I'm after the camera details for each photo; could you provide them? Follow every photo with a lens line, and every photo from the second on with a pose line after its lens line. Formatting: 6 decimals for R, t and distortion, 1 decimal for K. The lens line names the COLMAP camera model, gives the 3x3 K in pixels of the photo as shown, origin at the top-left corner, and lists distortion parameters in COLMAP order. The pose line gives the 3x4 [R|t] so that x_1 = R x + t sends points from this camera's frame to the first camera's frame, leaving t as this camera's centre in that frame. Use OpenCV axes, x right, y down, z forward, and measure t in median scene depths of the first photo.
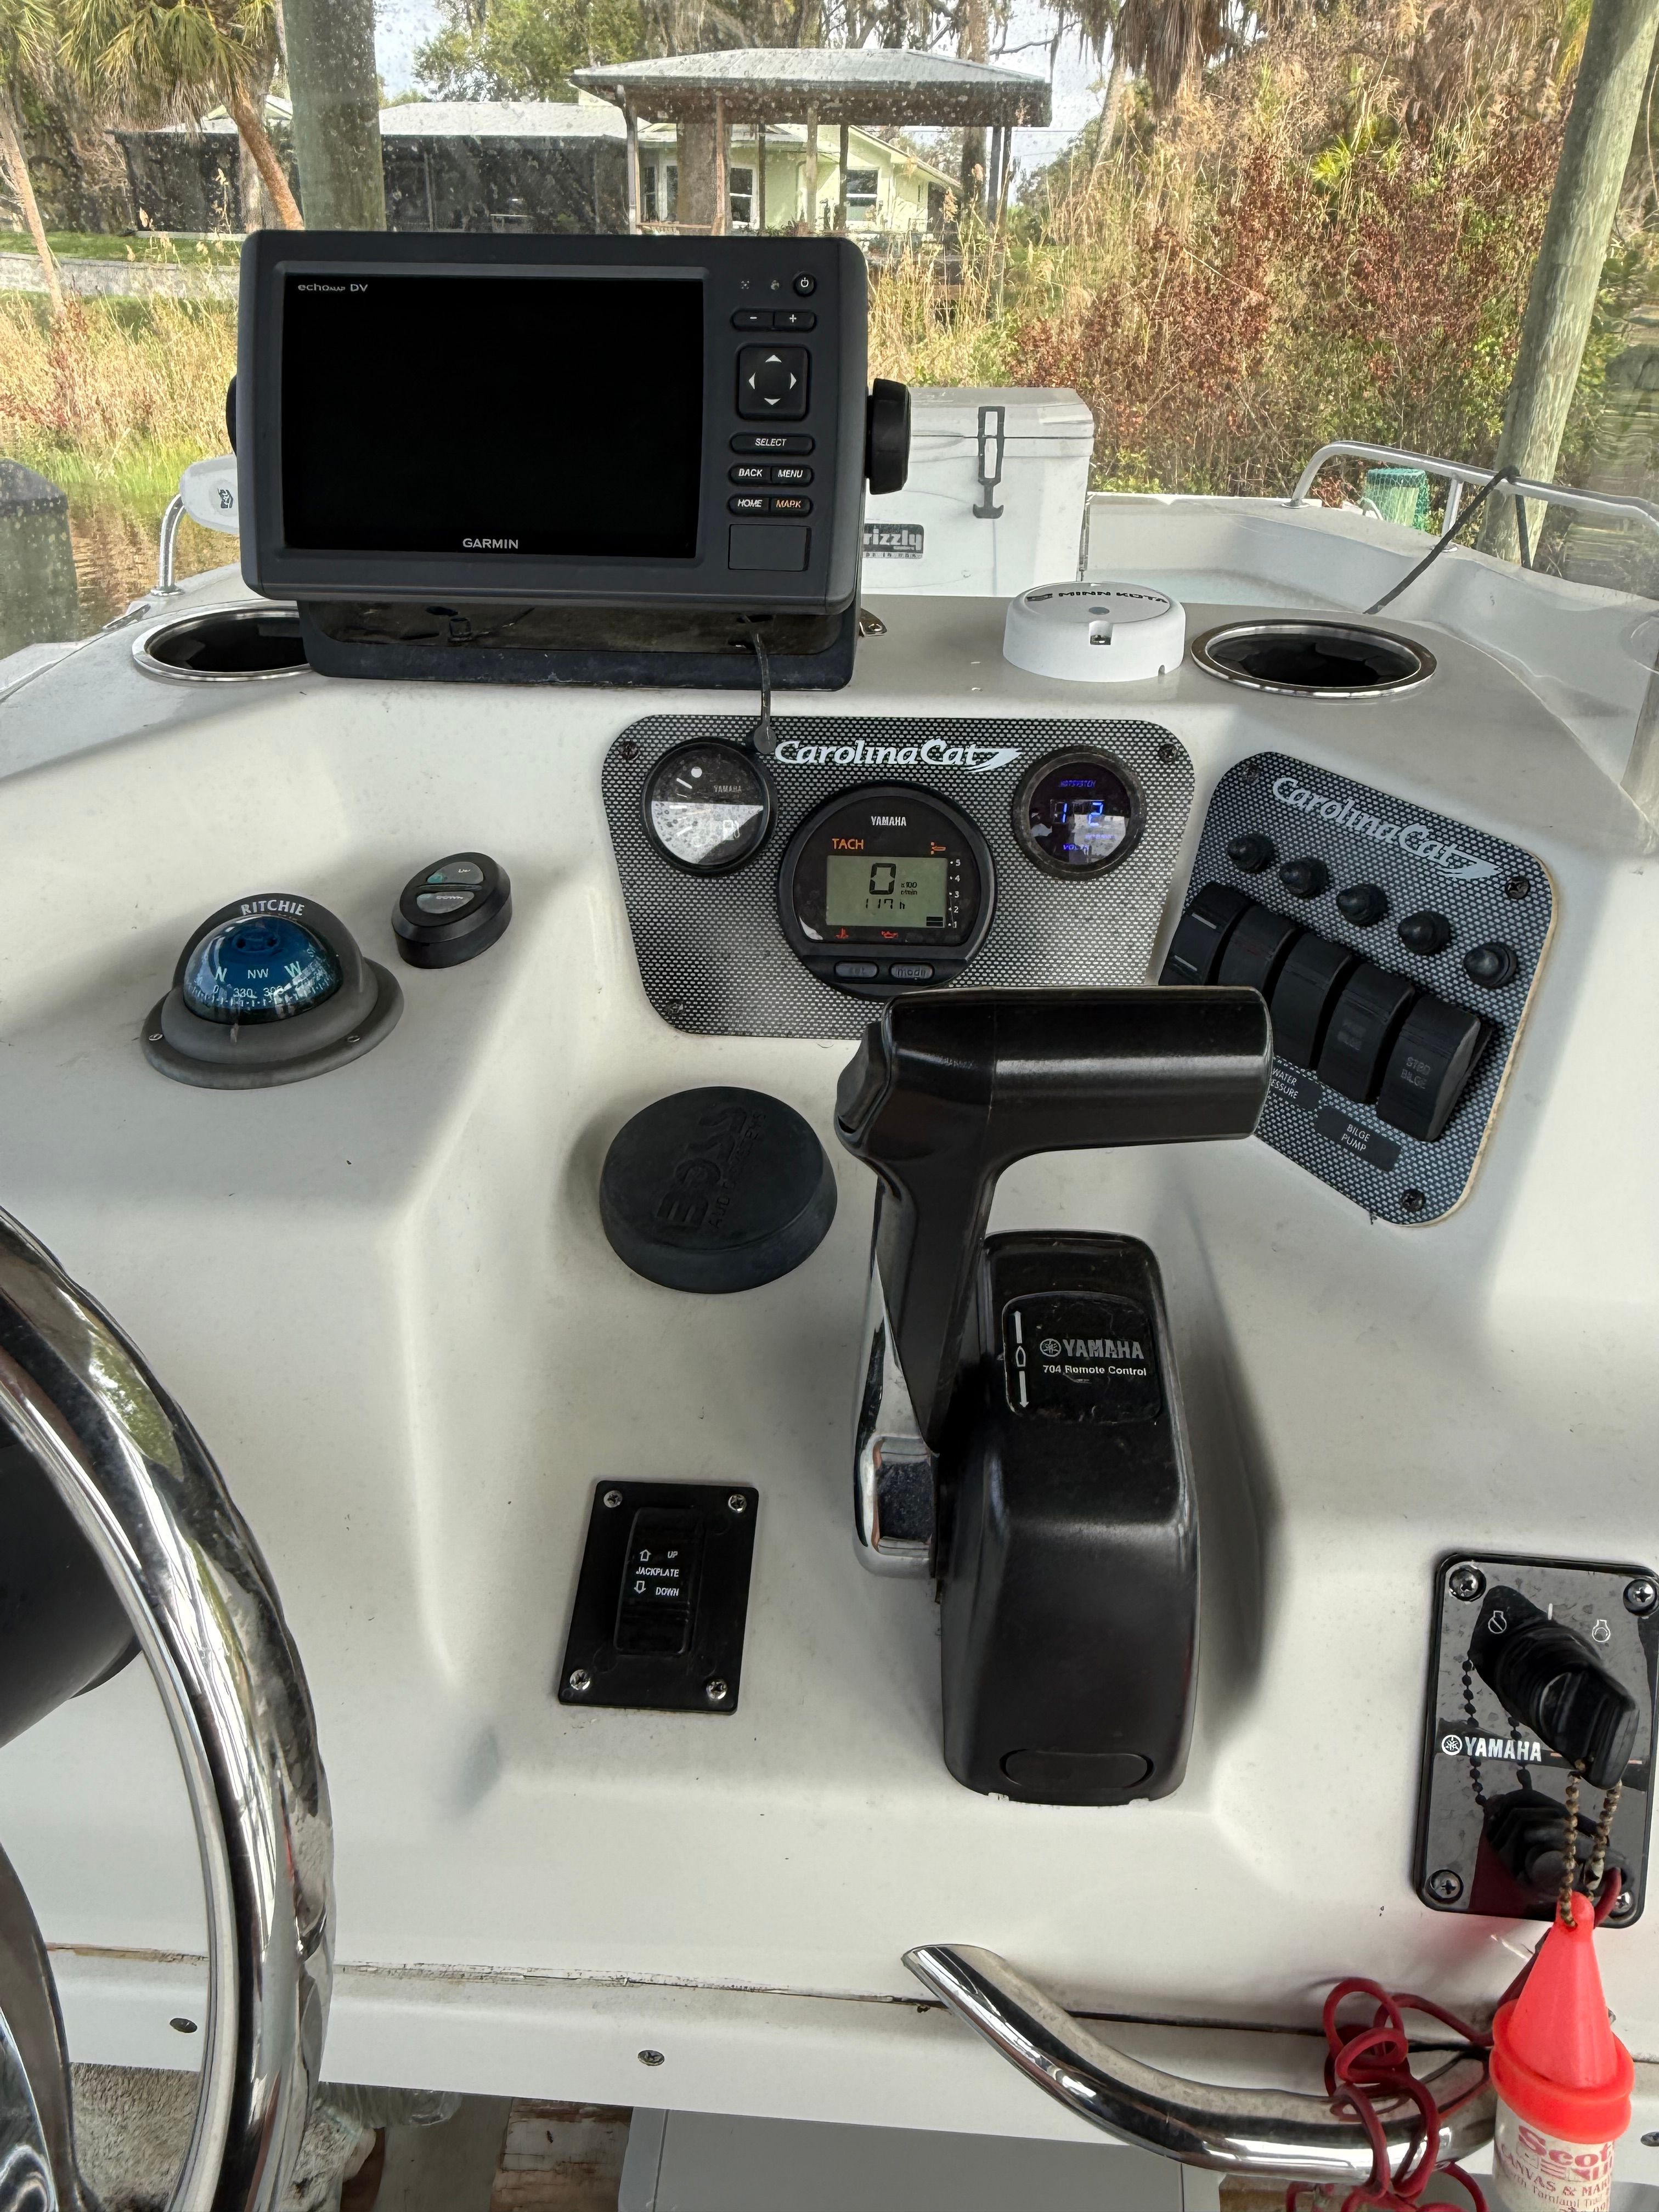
lens RADIAL K [[1450.9, 0, 829.5], [0, 1450.9, 1106.0], [0, 0, 1]] dist [0.013586, -0.017692]
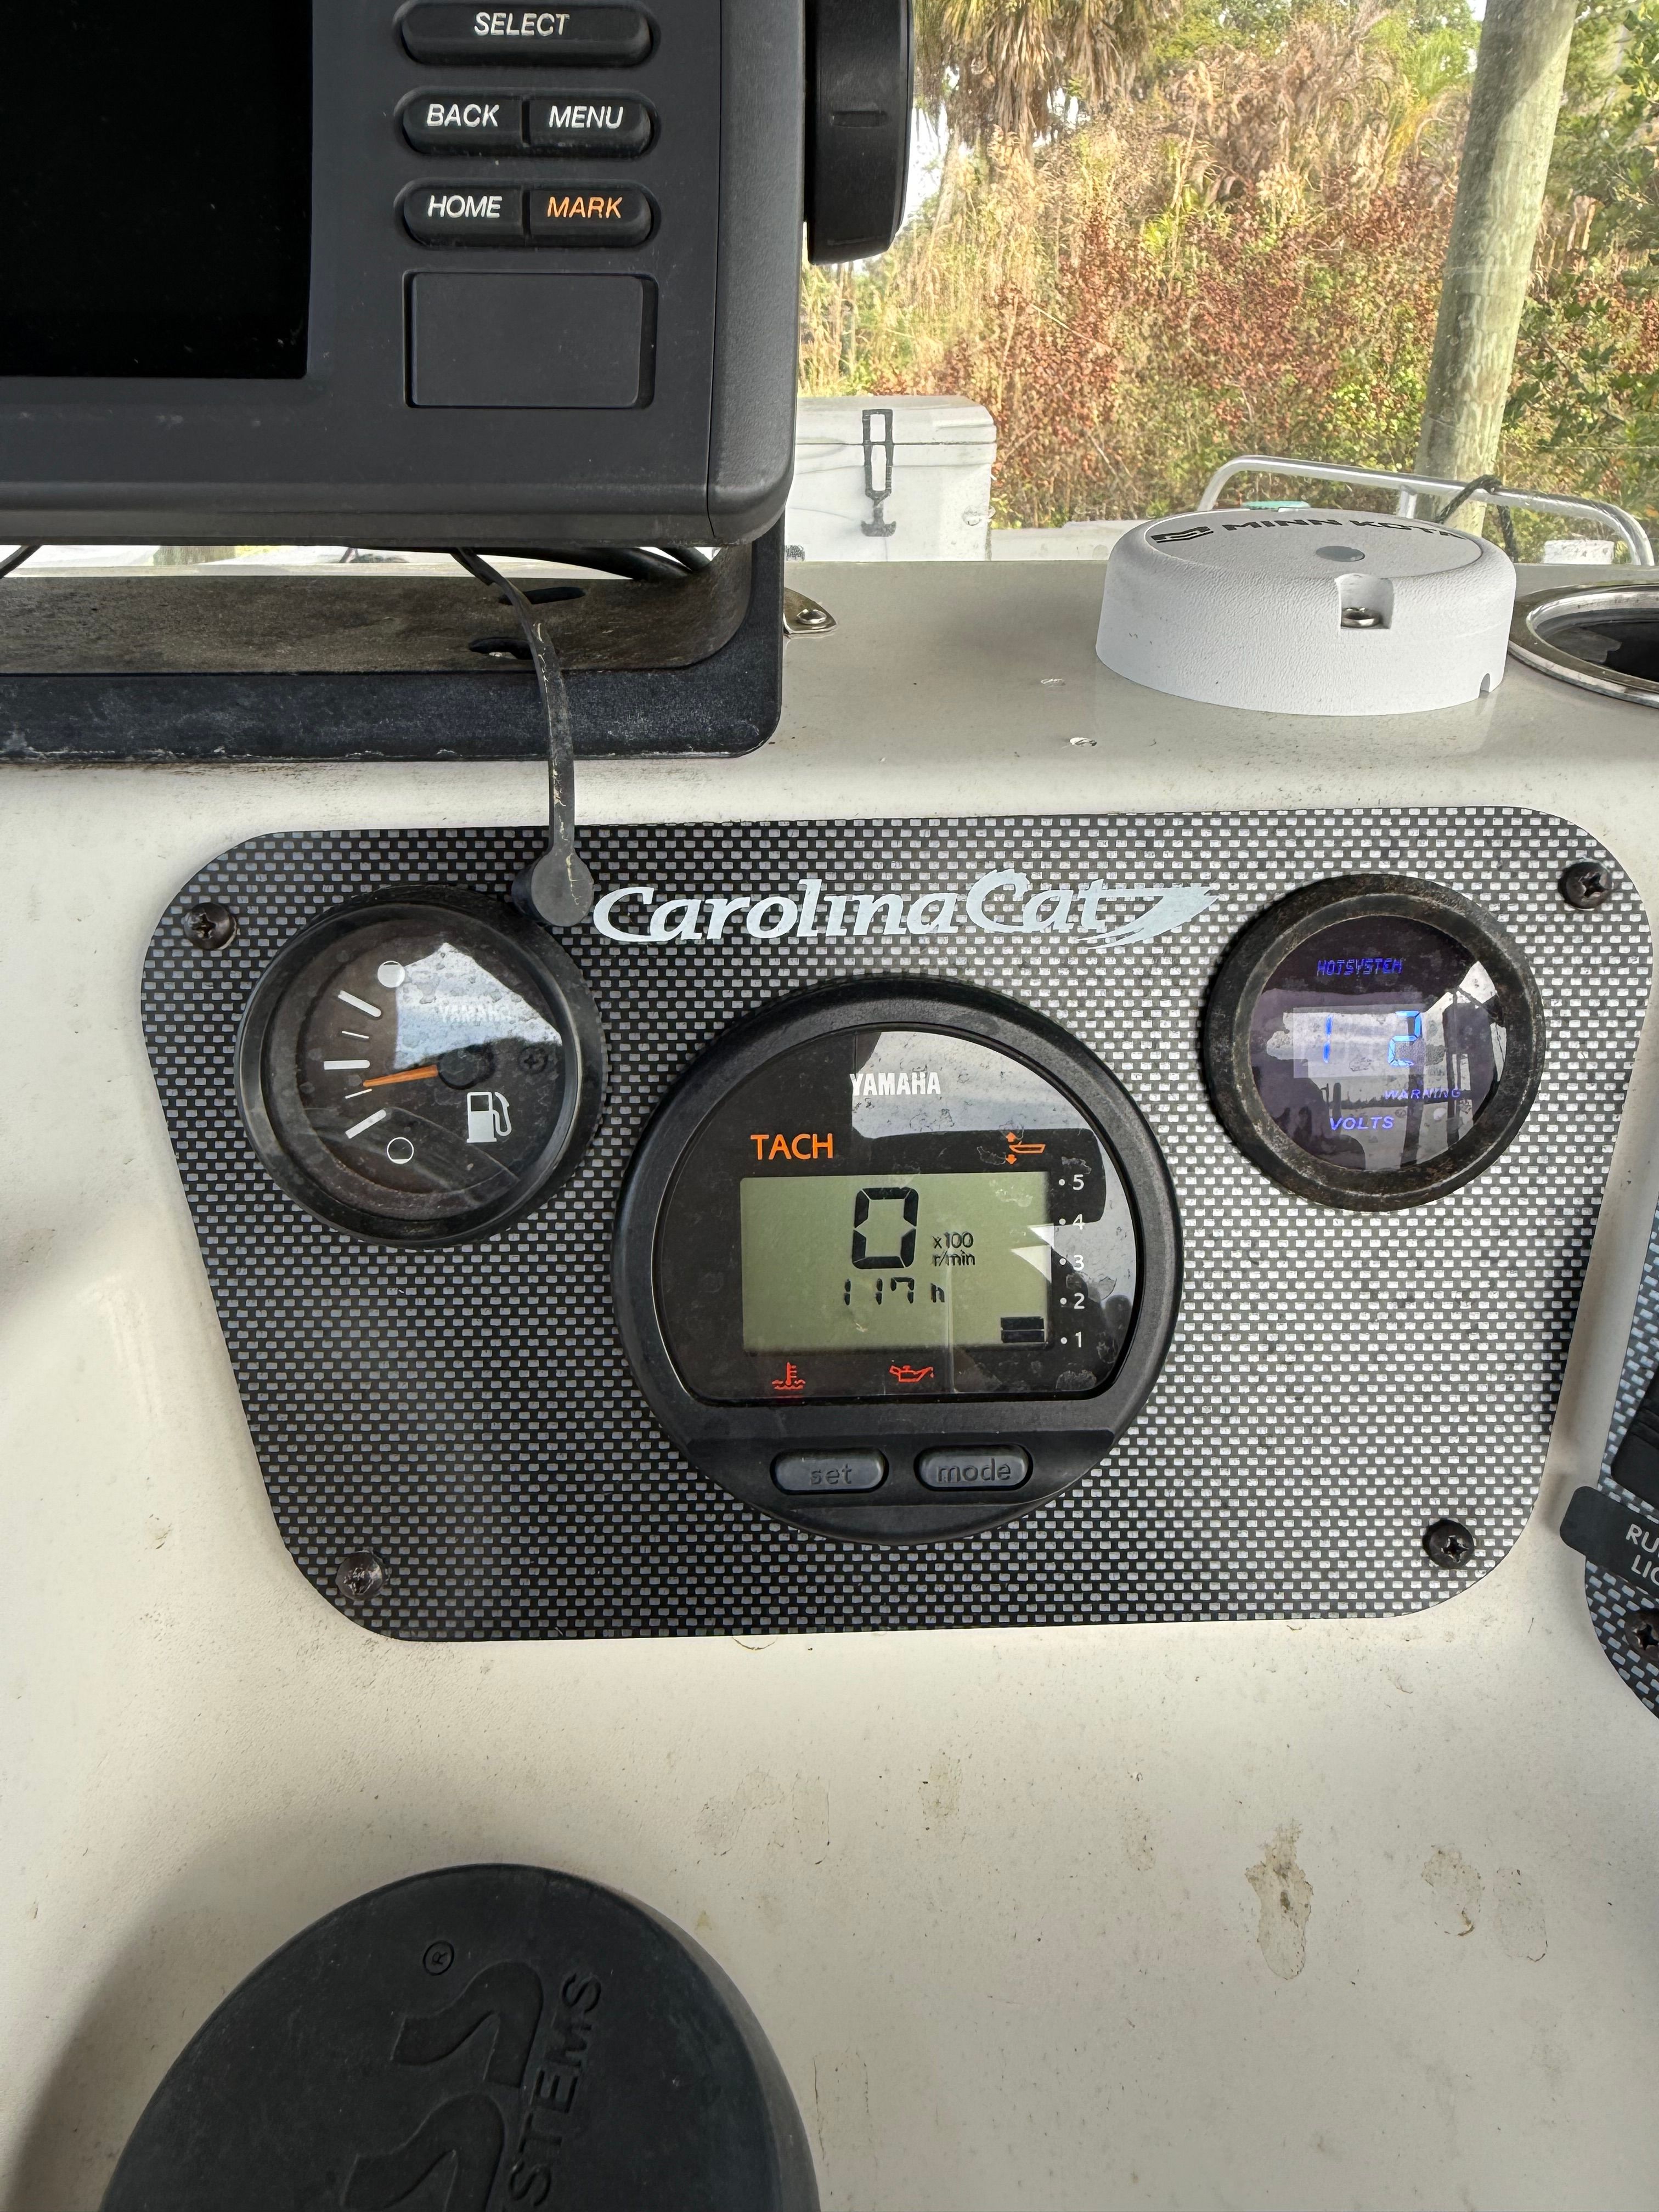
lens RADIAL K [[1613.4, 0, 829.5], [0, 1613.4, 1106.0], [0, 0, 1]] dist [-0.001662, -0.000377]
pose [[0.996603, -0.045469, 0.068673, -0.006361], [0.049059, 0.997465, -0.051536, -0.167672], [-0.066156, 0.054730, 0.996307, 0.568189]]
